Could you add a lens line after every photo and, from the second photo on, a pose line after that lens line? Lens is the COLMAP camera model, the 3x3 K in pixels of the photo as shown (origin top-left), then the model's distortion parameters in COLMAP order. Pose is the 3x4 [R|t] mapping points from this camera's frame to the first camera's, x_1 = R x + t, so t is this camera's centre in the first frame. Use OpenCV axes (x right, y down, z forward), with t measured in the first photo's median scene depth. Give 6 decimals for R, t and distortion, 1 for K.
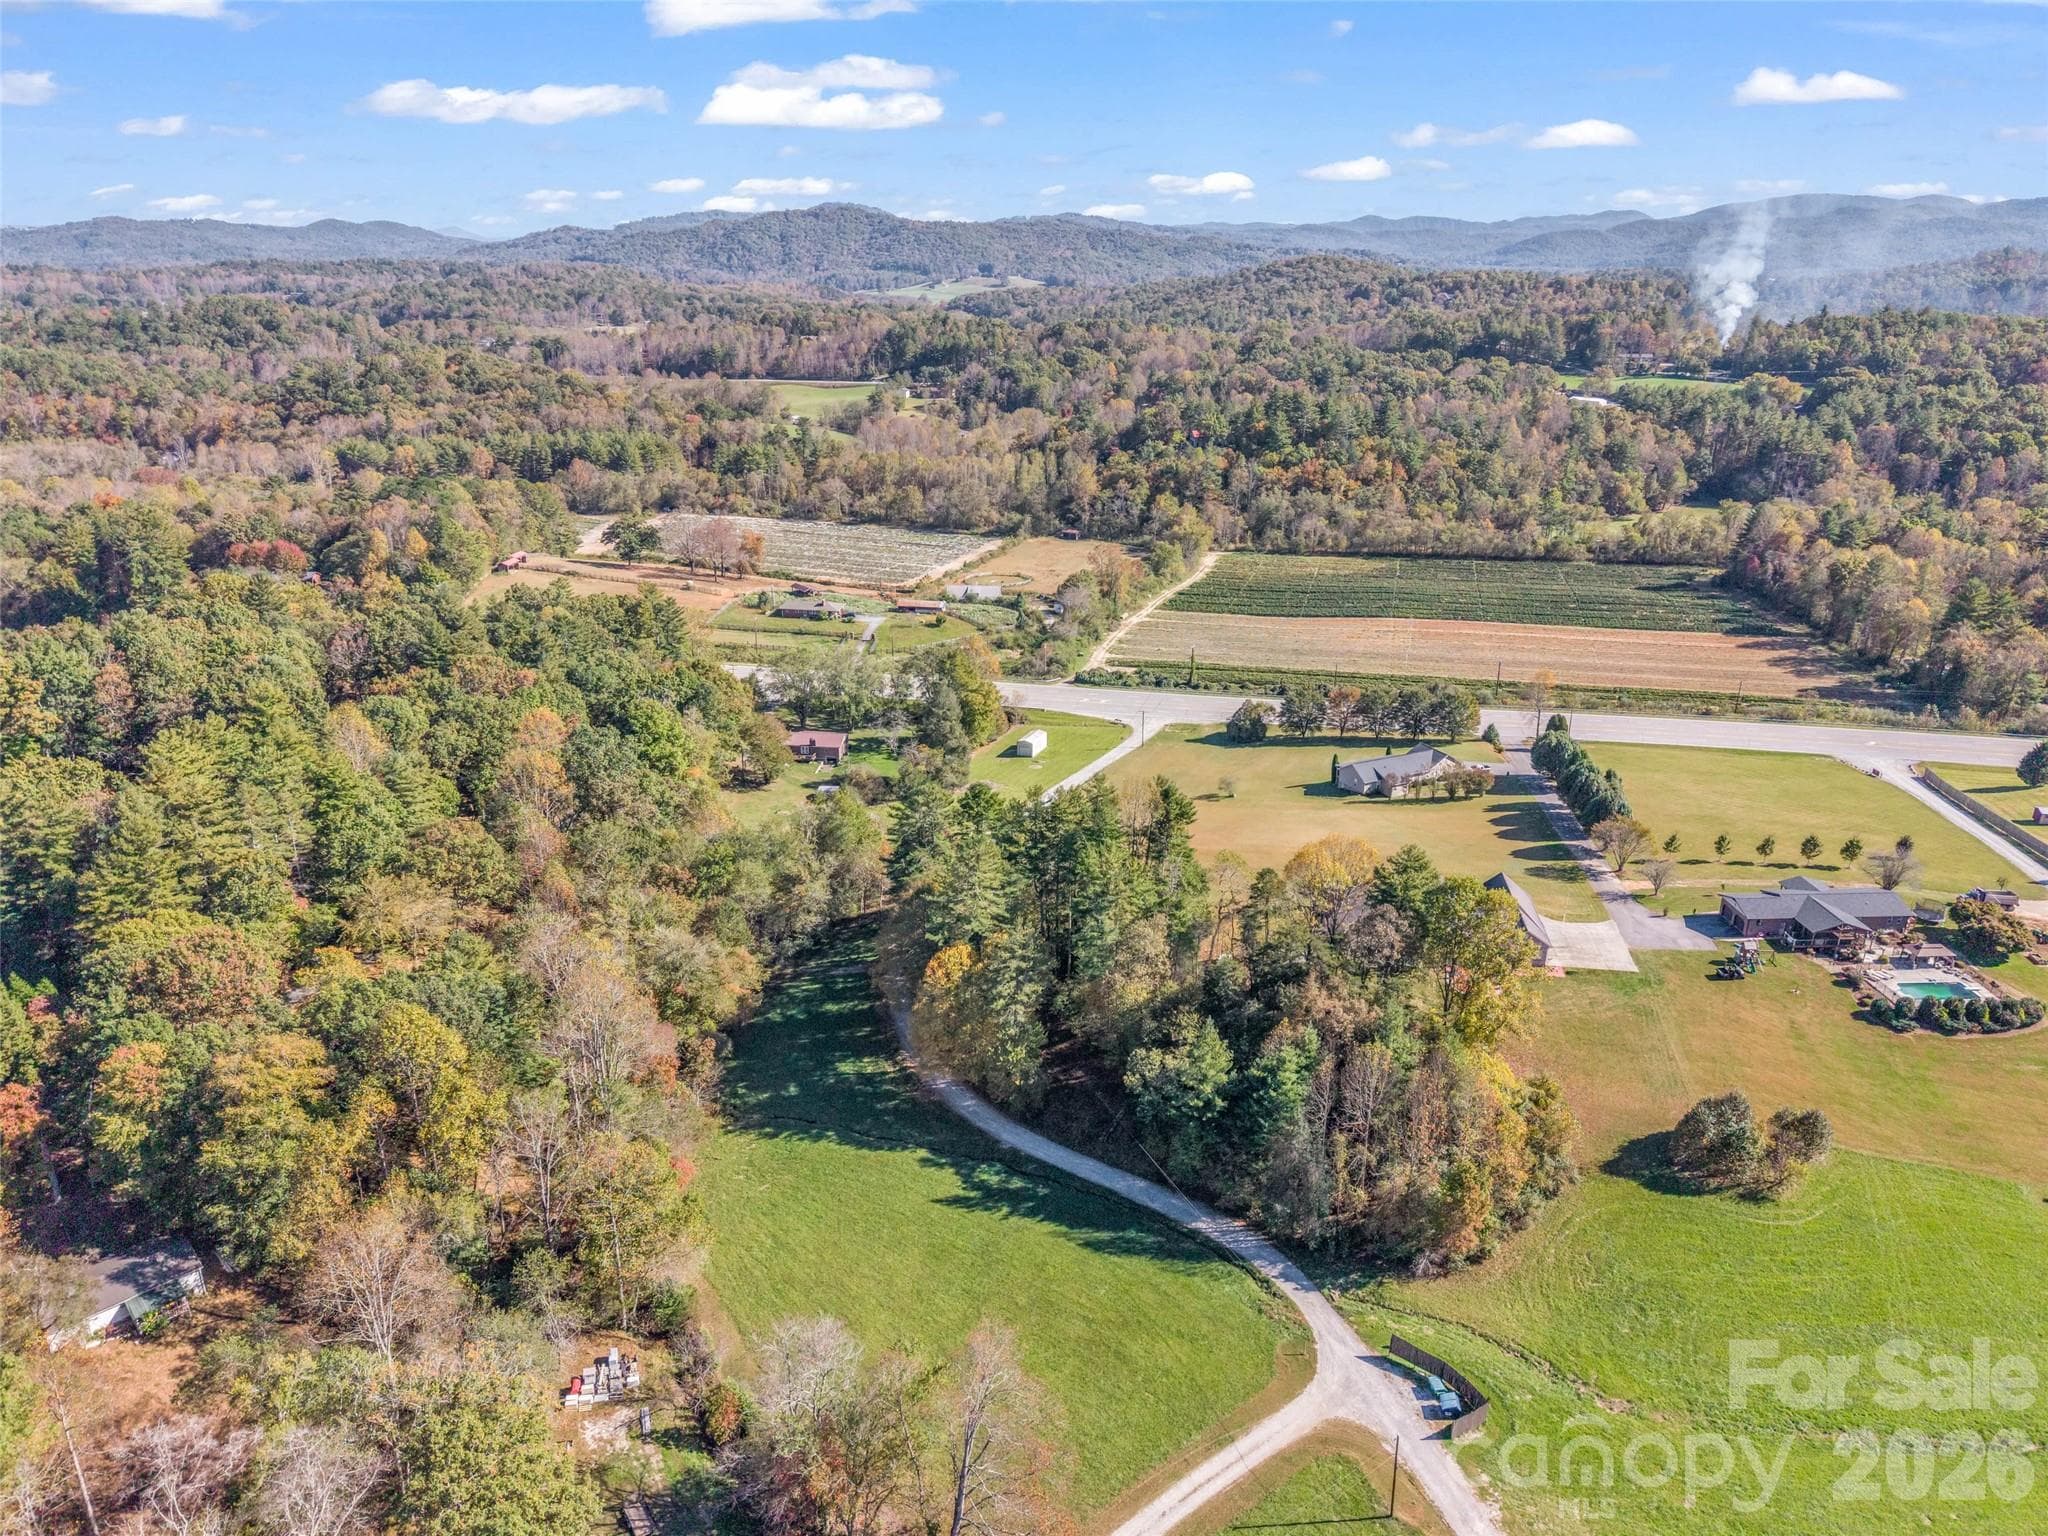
lens RADIAL K [[1383.4, 0, 1026.0], [0, 1383.4, 764.8], [0, 0, 1]] dist [0.041659, -0.043686]
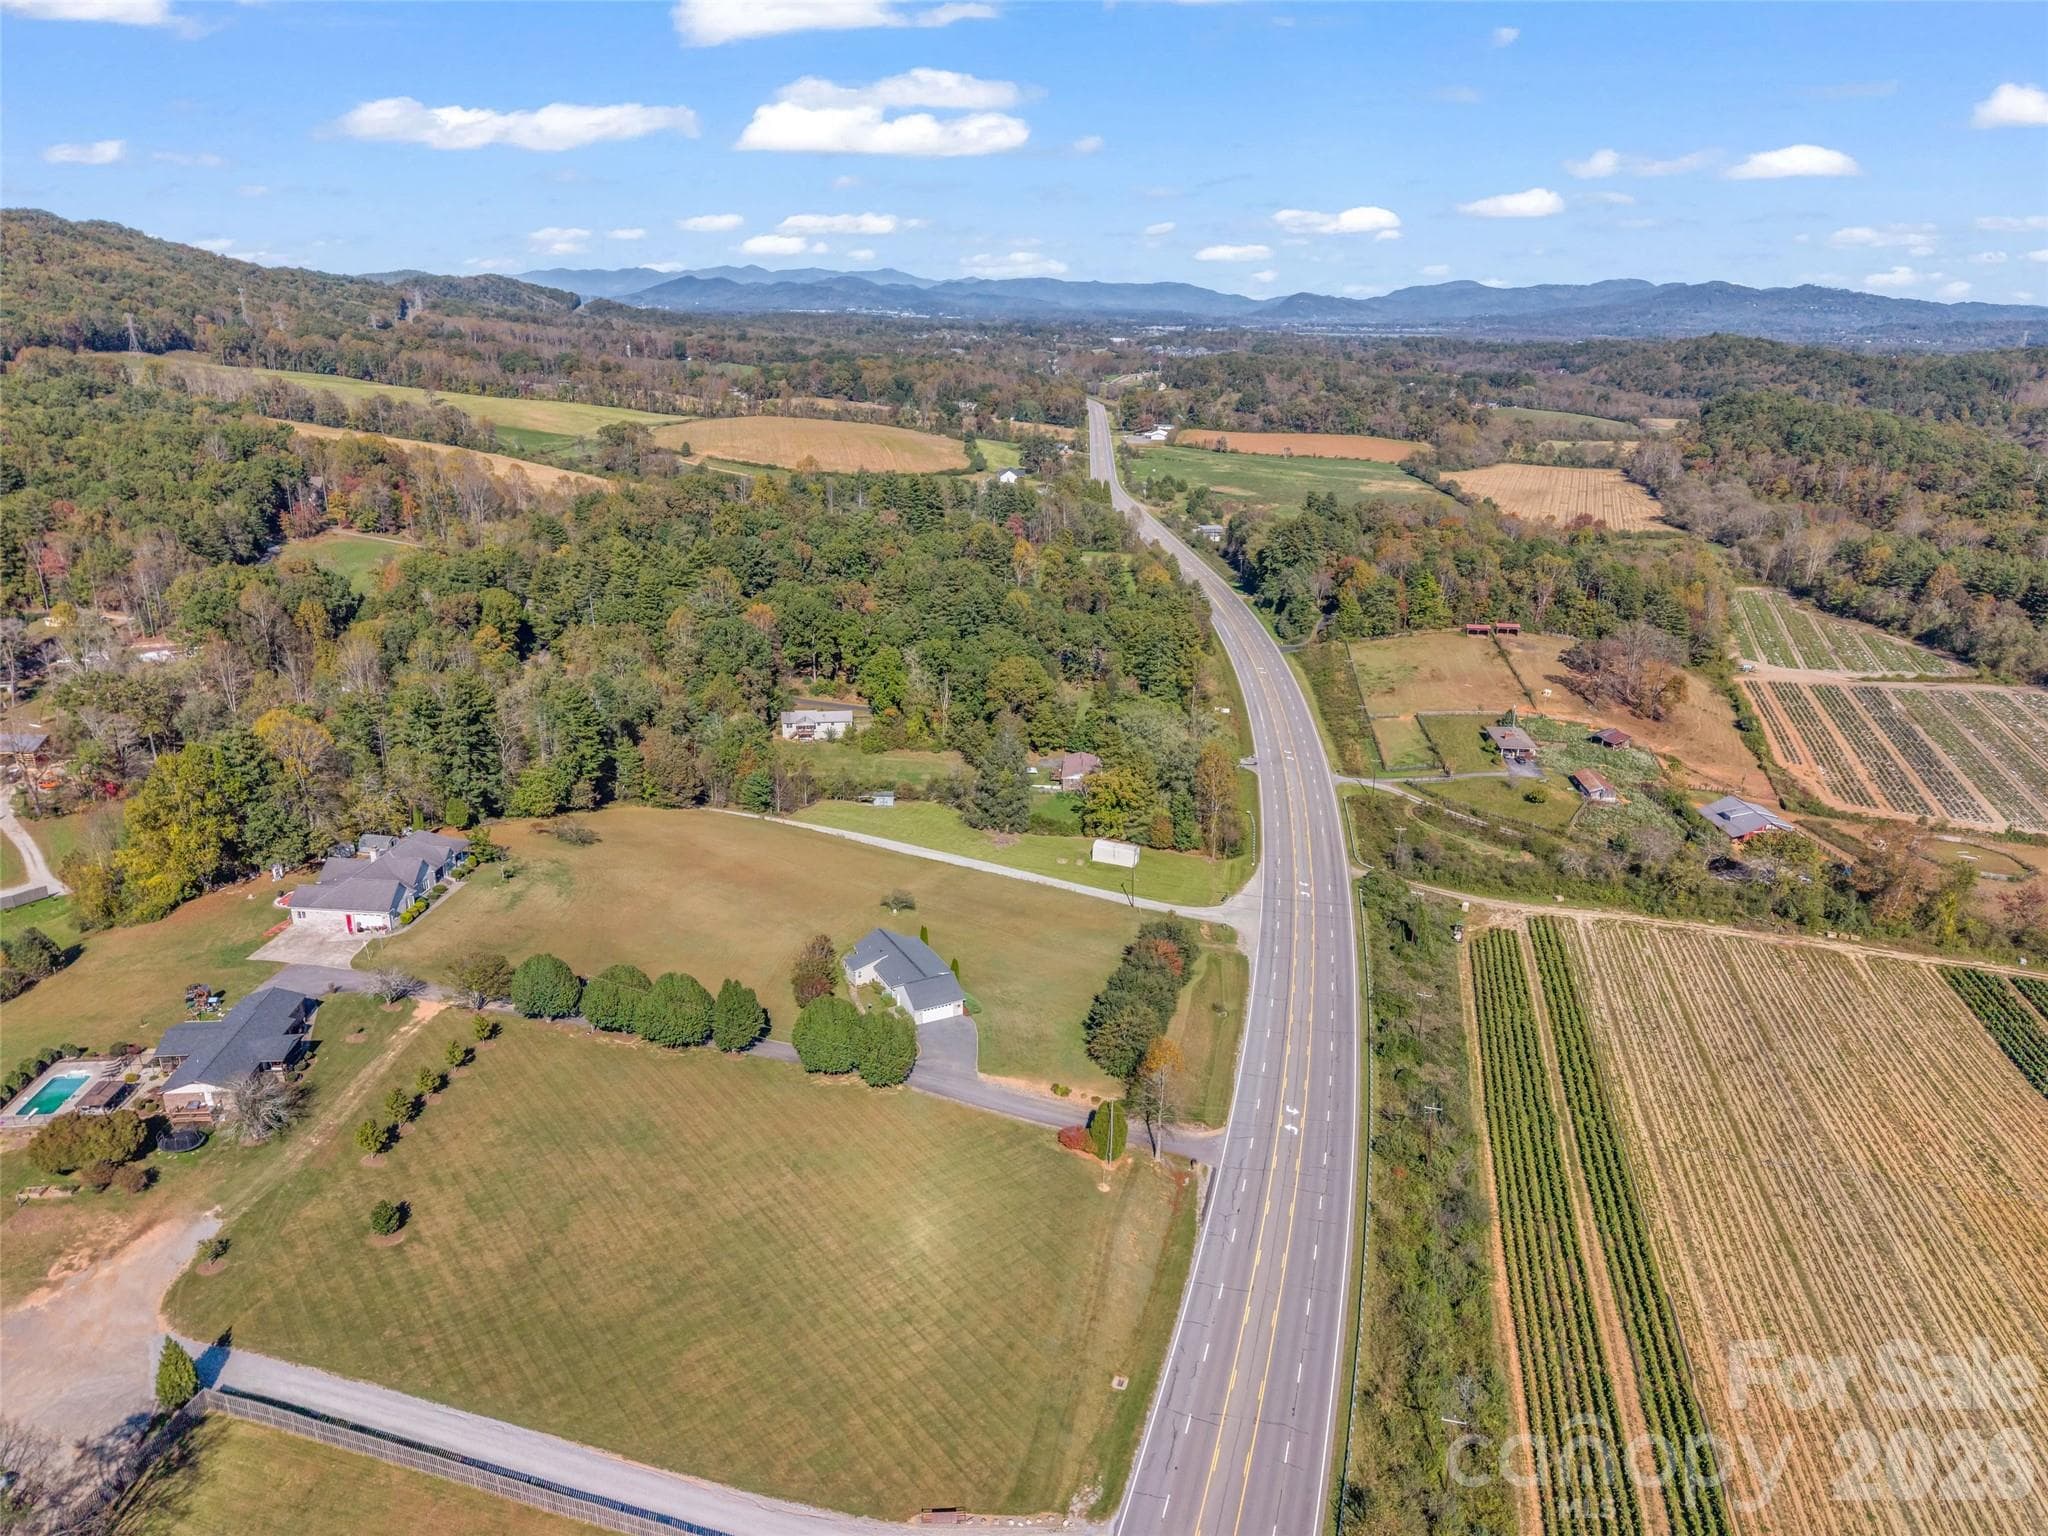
lens RADIAL K [[1383.3, 0, 1026.1], [0, 1383.3, 768.6], [0, 0, 1]] dist [0.035998, -0.039800]
pose [[0.045747, 0.314319, -0.948215, 0.474765], [-0.367231, 0.888034, 0.276652, -0.165368], [0.929004, 0.335558, 0.156053, 0.440794]]
